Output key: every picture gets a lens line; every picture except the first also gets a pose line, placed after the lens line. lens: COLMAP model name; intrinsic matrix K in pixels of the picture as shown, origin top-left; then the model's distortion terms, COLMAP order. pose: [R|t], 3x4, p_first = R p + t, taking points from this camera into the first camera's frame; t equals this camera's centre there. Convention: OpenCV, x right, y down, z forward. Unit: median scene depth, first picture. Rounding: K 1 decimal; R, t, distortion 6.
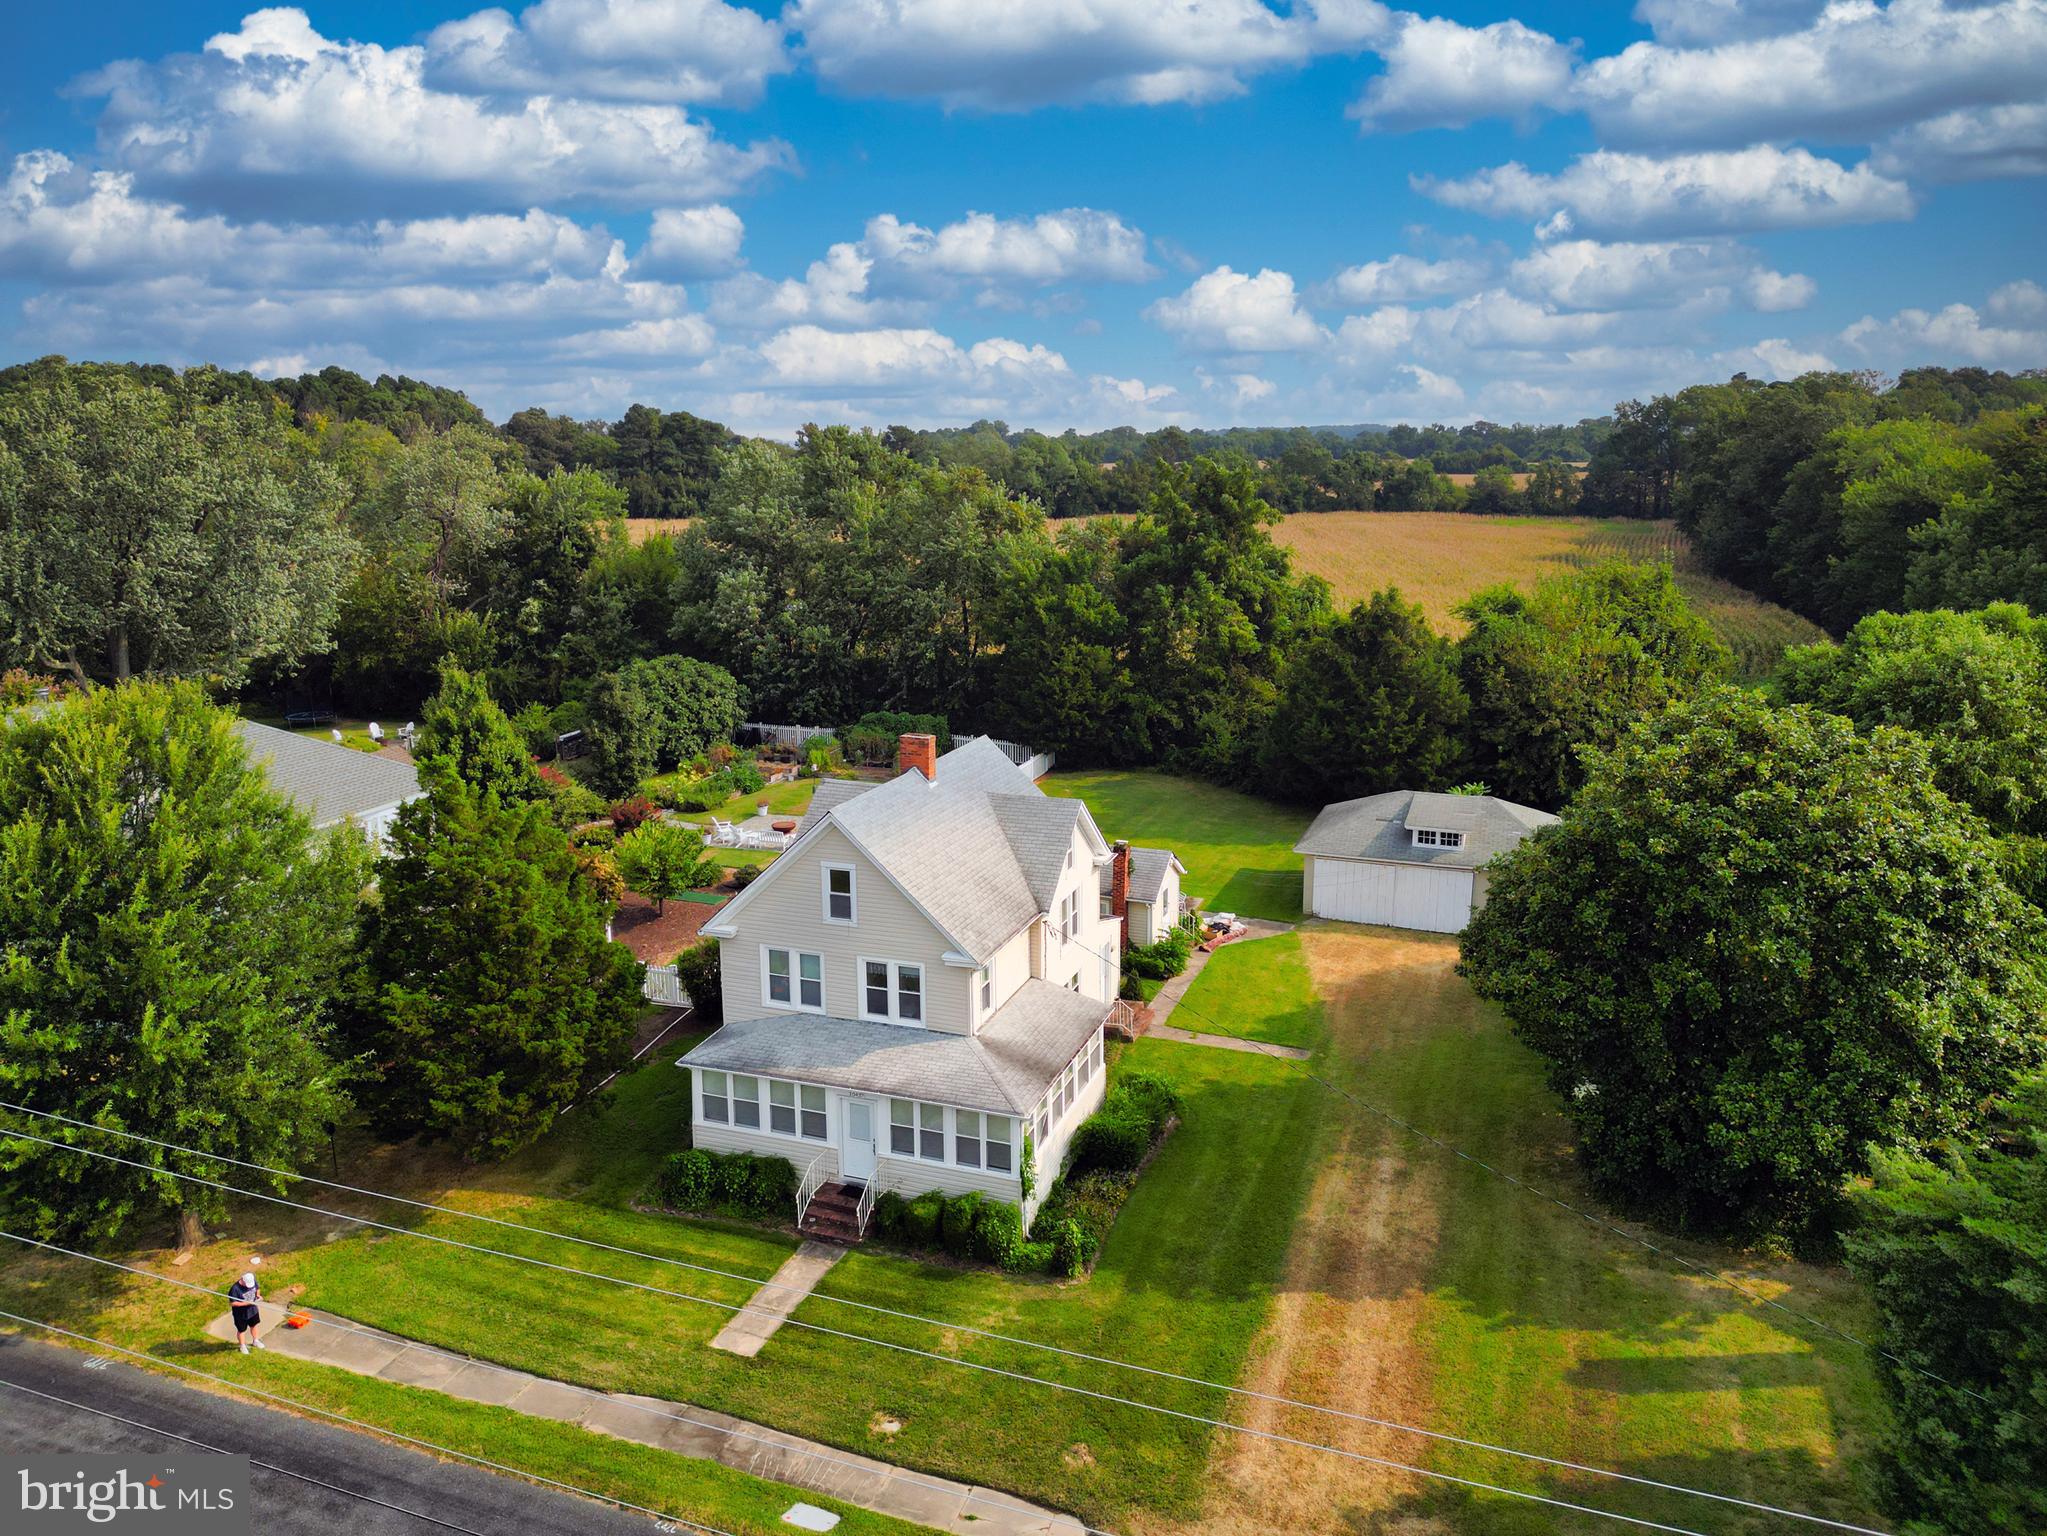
lens RADIAL K [[1438.2, 0, 1014.9], [0, 1438.2, 770.3], [0, 0, 1]] dist [0.098555, -0.095120]
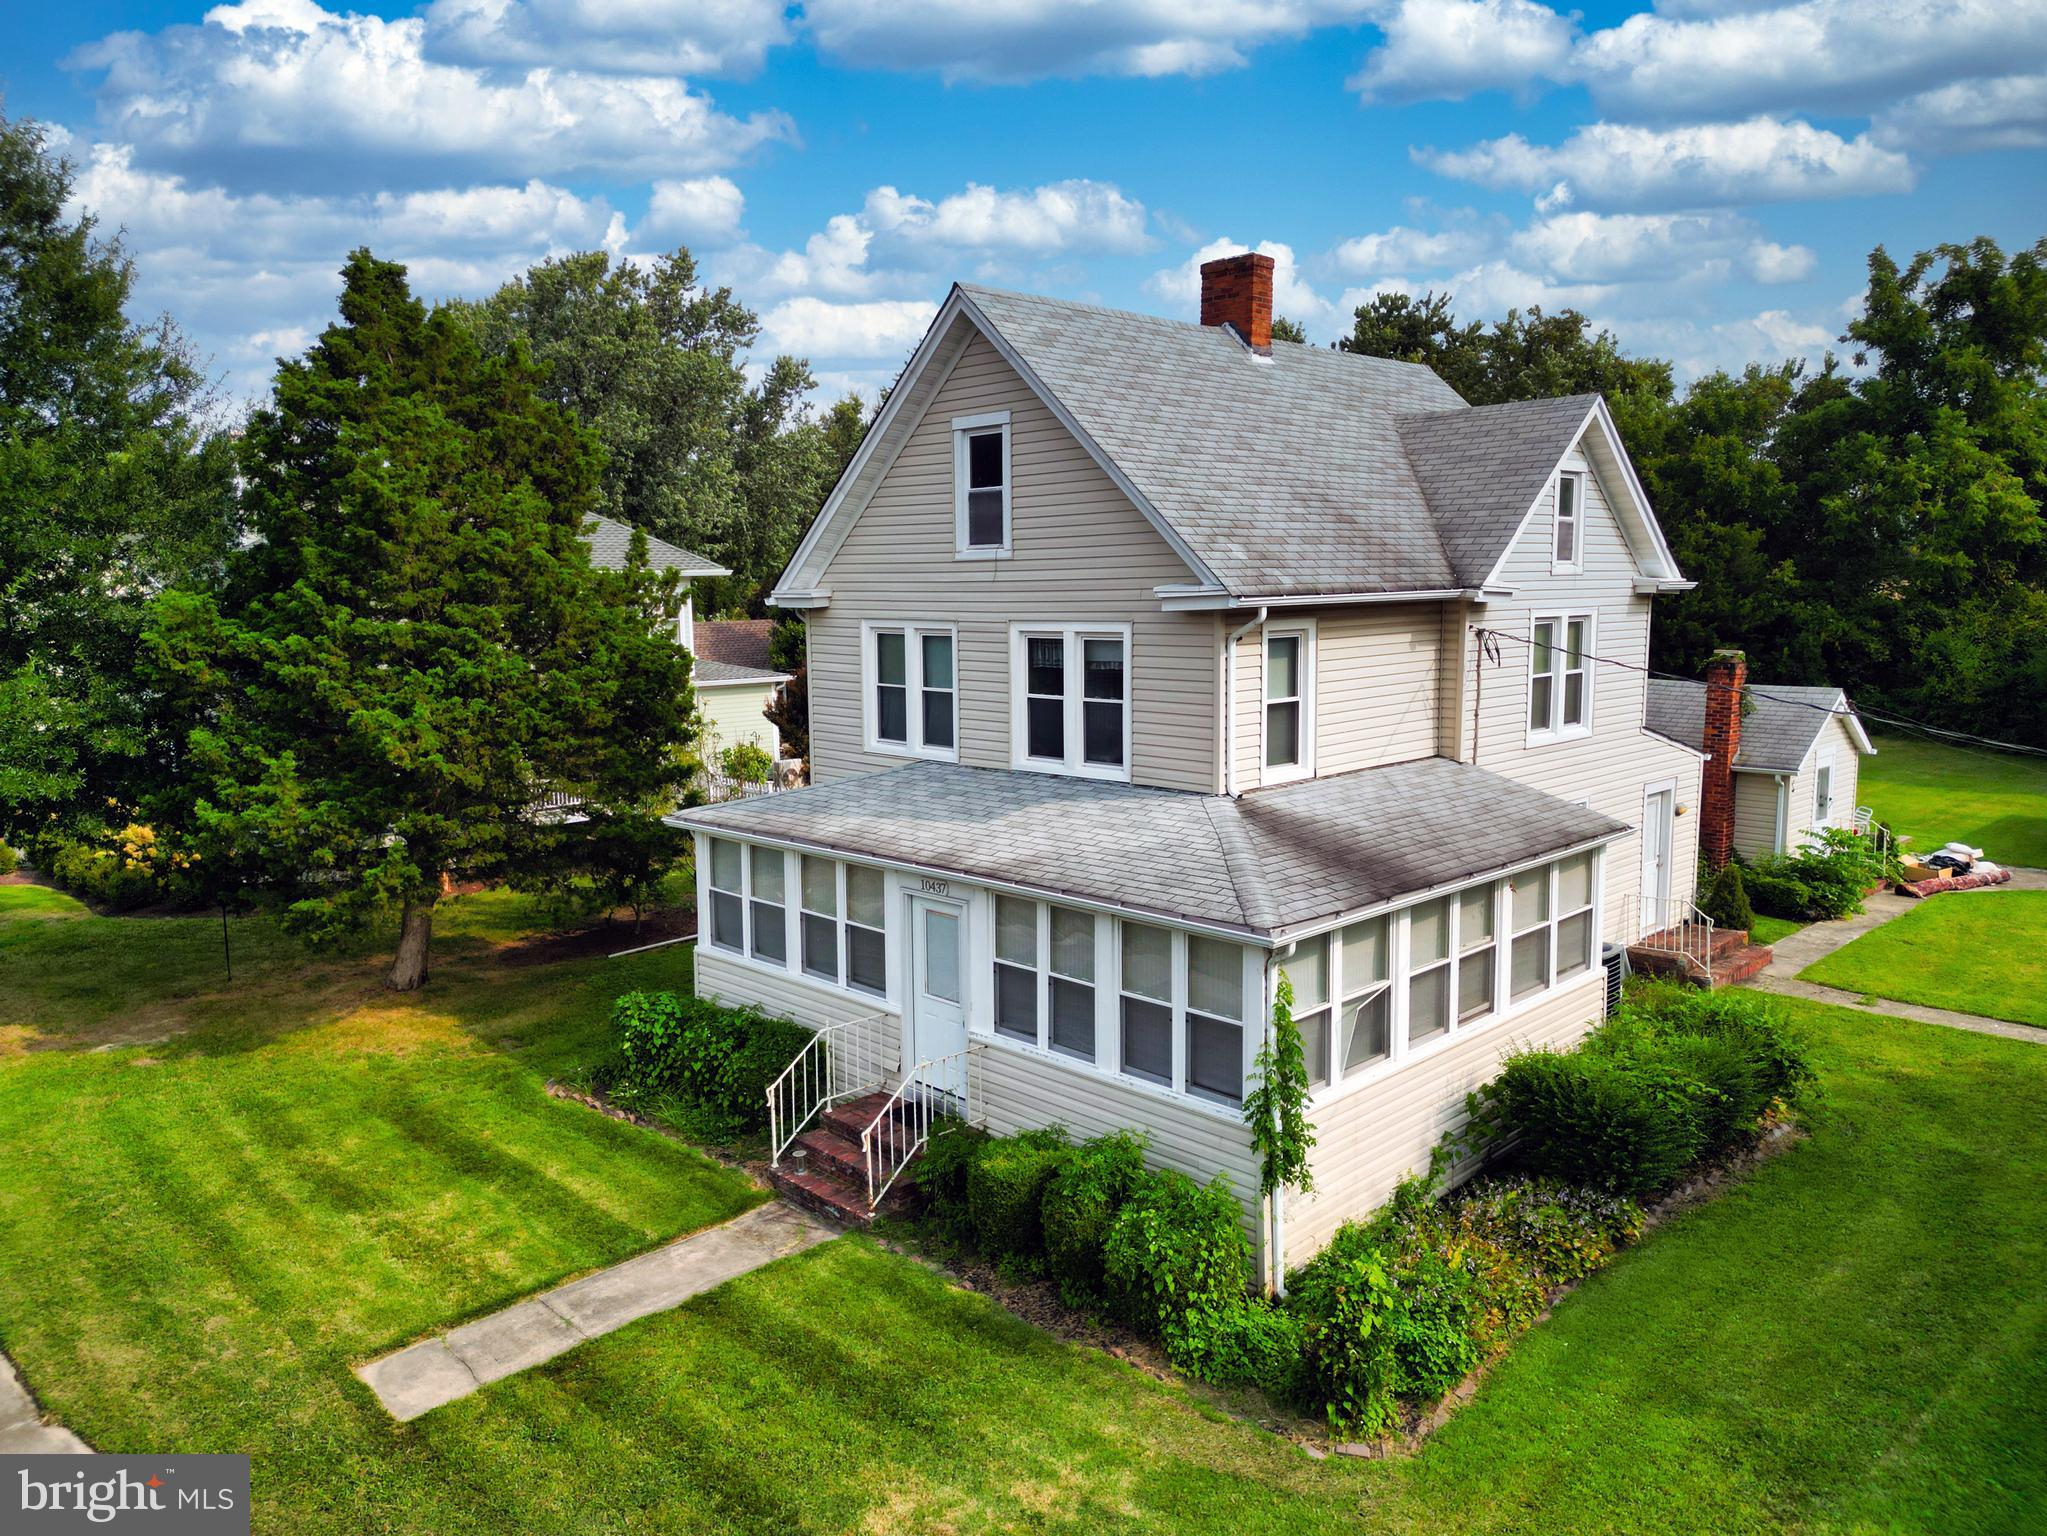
lens RADIAL K [[1438.2, 0, 1014.9], [0, 1438.2, 770.3], [0, 0, 1]] dist [0.098555, -0.095120]
pose [[0.907988, 0.054308, -0.415461, 0.087211], [-0.090305, 0.993626, -0.067476, 0.208118], [0.409148, 0.098786, 0.907105, 0.591215]]
